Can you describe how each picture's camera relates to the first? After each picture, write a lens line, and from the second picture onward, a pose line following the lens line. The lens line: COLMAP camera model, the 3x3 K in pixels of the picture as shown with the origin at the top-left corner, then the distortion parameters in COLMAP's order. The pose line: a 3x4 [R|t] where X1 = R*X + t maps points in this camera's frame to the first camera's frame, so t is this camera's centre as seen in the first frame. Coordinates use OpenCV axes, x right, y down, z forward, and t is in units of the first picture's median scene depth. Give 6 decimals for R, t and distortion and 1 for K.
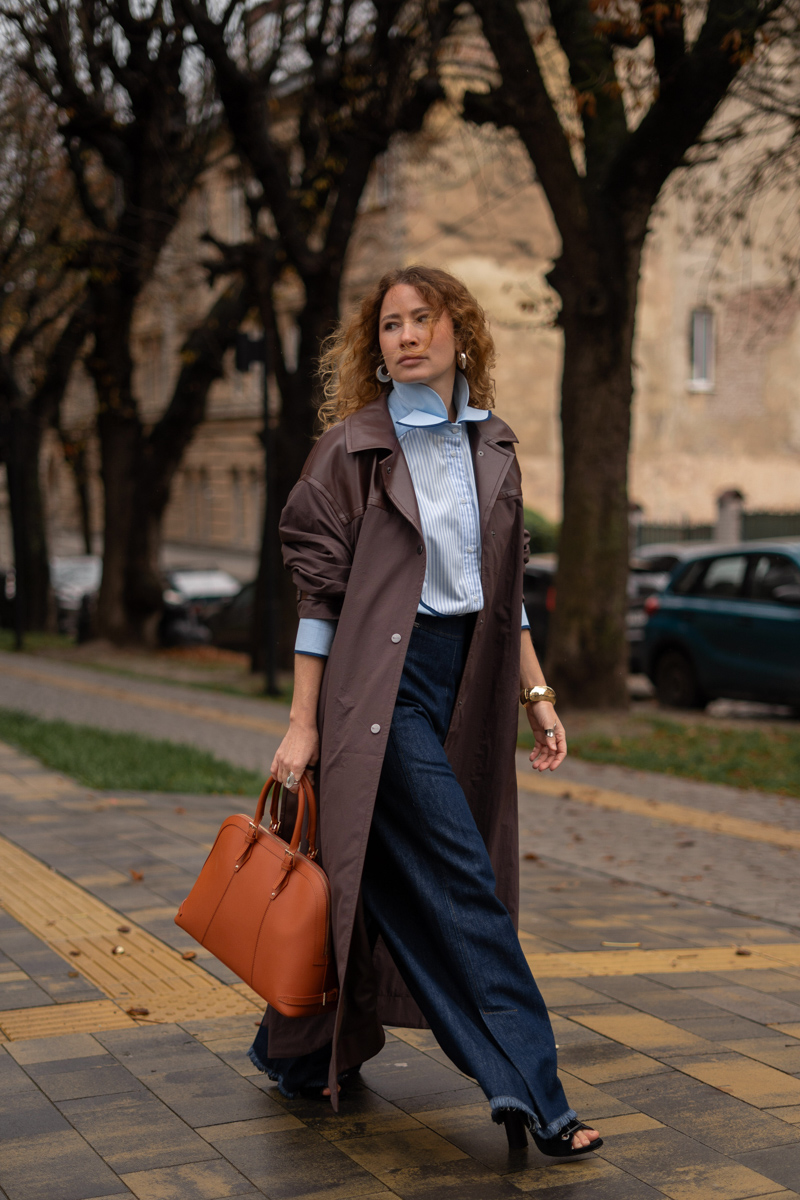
lens RADIAL K [[1765.3, 0, 385.4], [0, 1765.3, 654.6], [0, 0, 1]] dist [-0.045341, 0.000000]
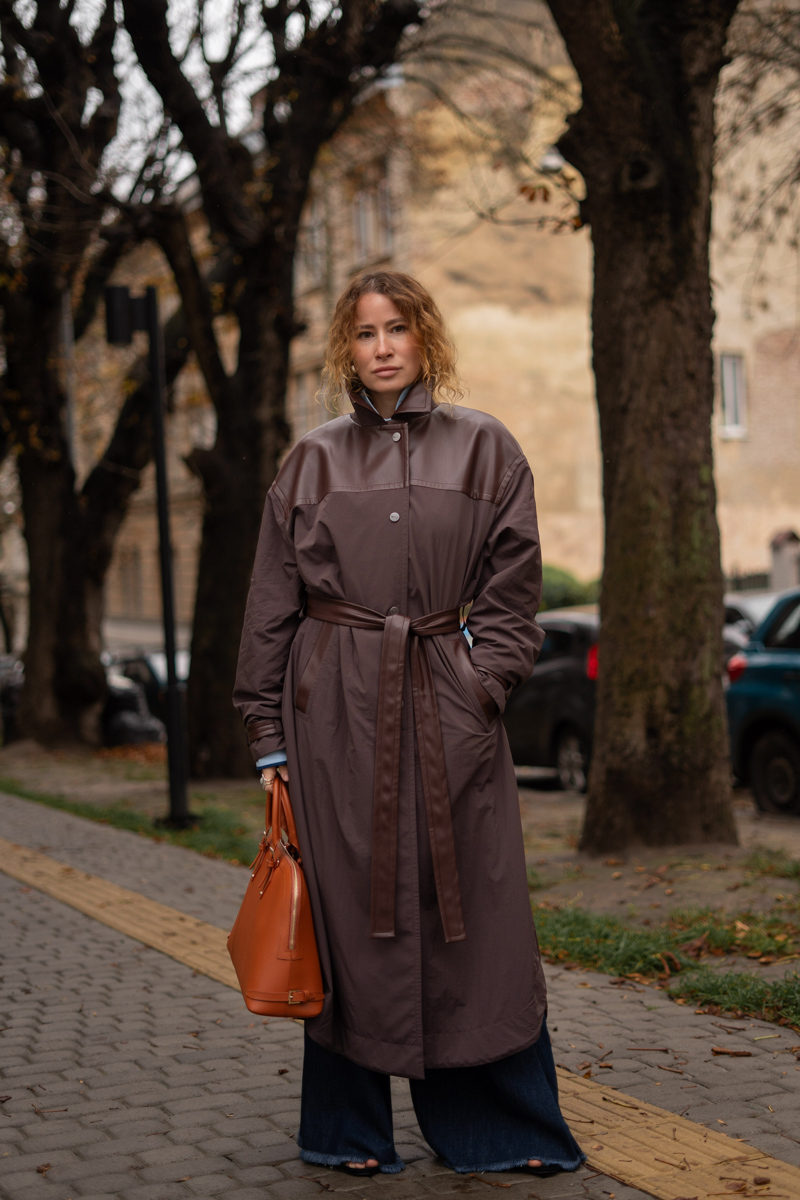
lens RADIAL K [[1765.3, 0, 438.3], [0, 1765.3, 547.3], [0, 0, 1]] dist [-0.045341, 0.000000]
pose [[0.999036, -0.041672, 0.013767, 0.014213], [0.042866, 0.993813, -0.102463, -0.004469], [-0.009411, 0.102955, 0.994642, 0.169327]]
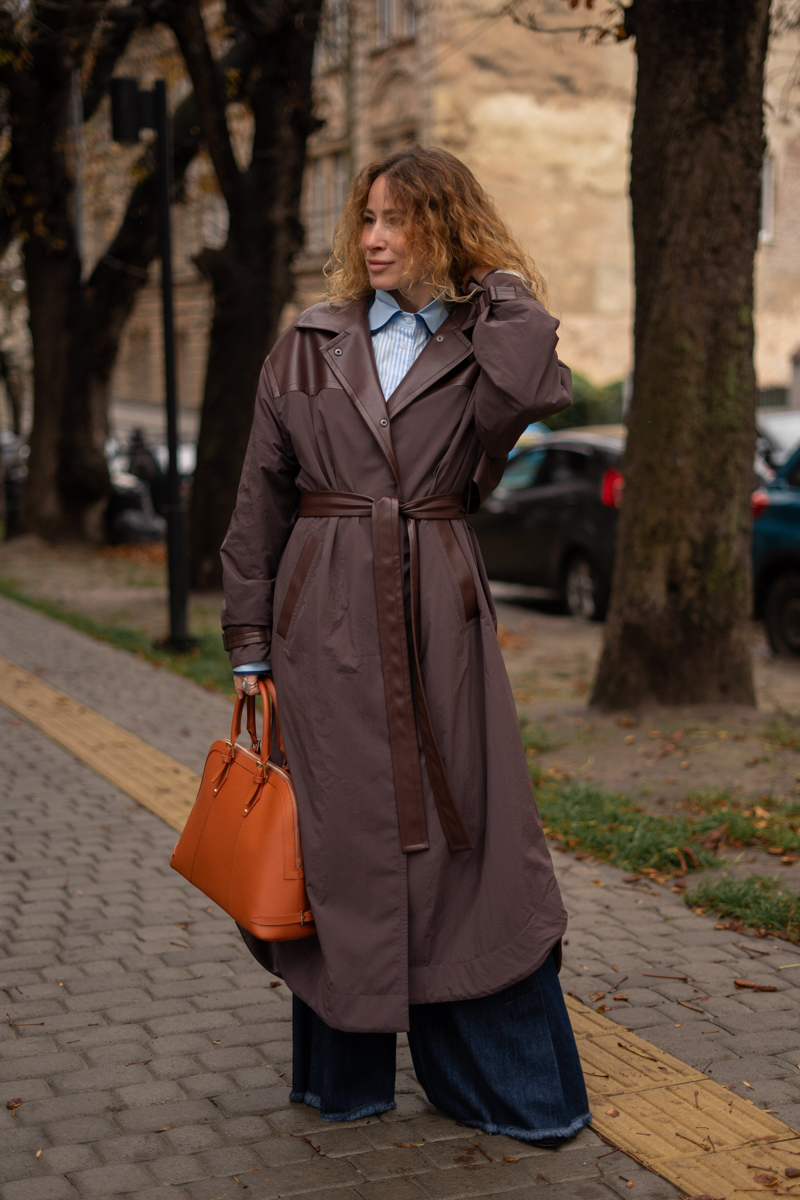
lens RADIAL K [[1765.3, 0, 426.5], [0, 1765.3, 591.7], [0, 0, 1]] dist [-0.045341, 0.000000]
pose [[0.999994, -0.003496, -0.000330, 0.013523], [0.003507, 0.999207, 0.039660, -0.011769], [0.000191, -0.039661, 0.999213, 0.181828]]
